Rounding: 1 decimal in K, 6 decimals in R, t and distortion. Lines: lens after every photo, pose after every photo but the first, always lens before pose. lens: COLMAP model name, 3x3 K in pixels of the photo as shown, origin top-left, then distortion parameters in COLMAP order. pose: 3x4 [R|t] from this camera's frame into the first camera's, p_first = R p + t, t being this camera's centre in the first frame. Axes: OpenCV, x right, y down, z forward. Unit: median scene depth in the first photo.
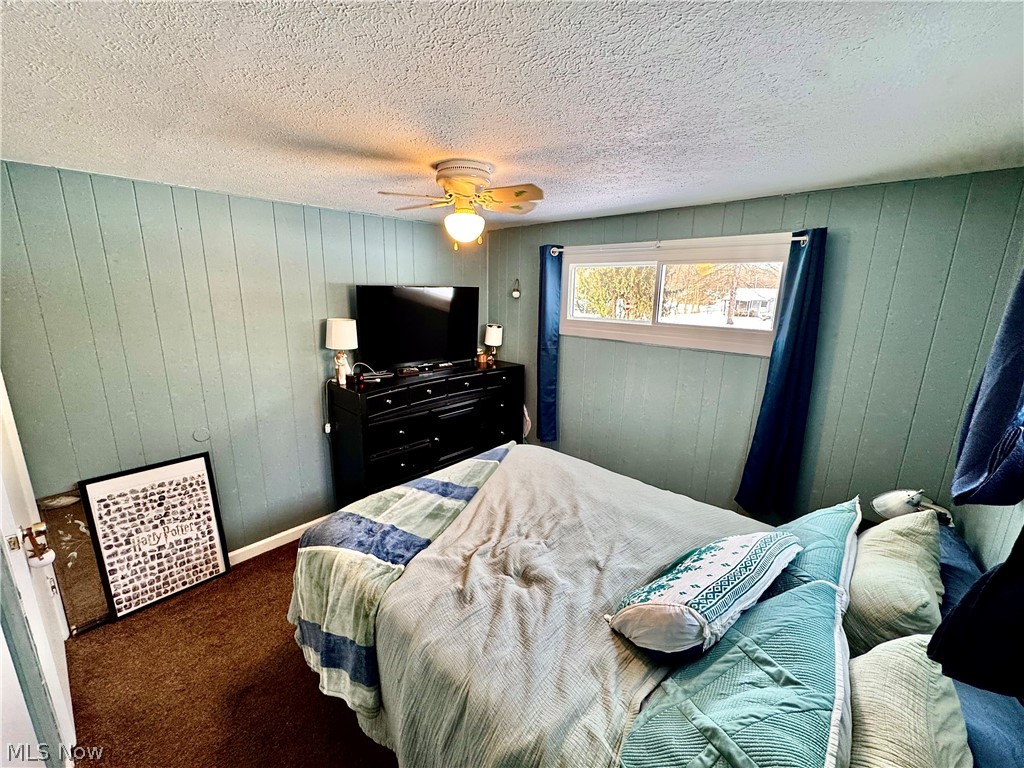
lens RADIAL K [[410.1, 0, 513.1], [0, 410.1, 382.9], [0, 0, 1]] dist [-0.002949, -0.000195]
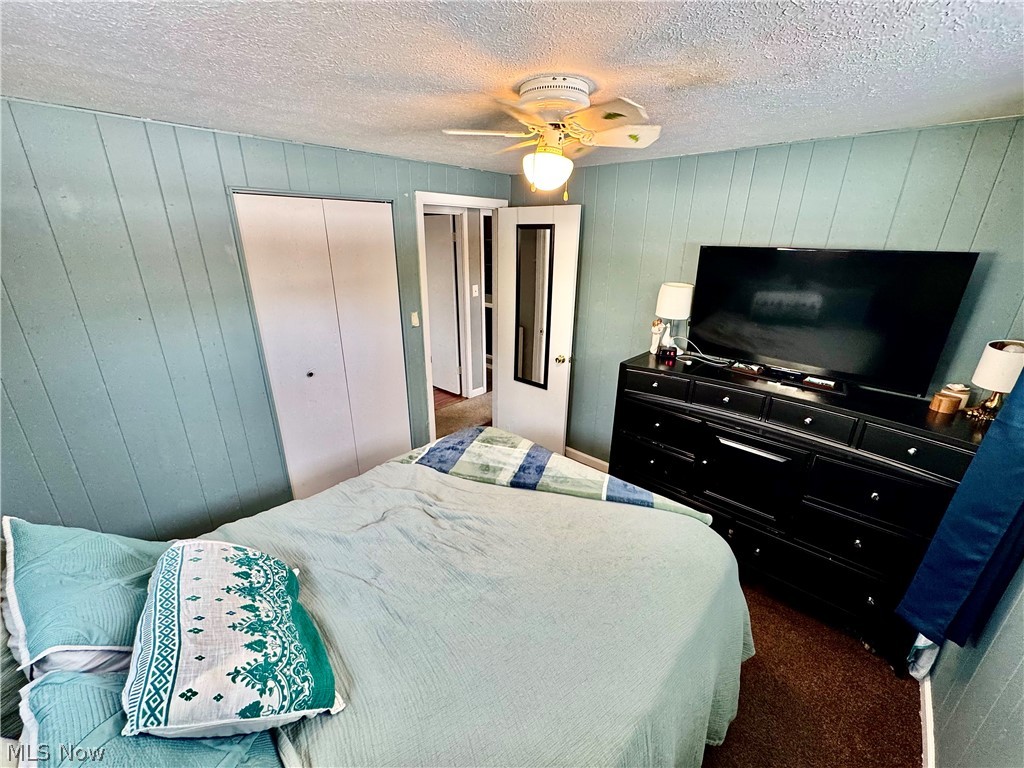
lens RADIAL K [[410.1, 0, 513.1], [0, 410.1, 382.9], [0, 0, 1]] dist [-0.002949, -0.000195]
pose [[0.015759, 0.327259, -0.944803, 0.499017], [-0.239137, 0.918731, 0.314240, -0.155775], [0.970858, 0.220985, 0.092738, 0.628282]]
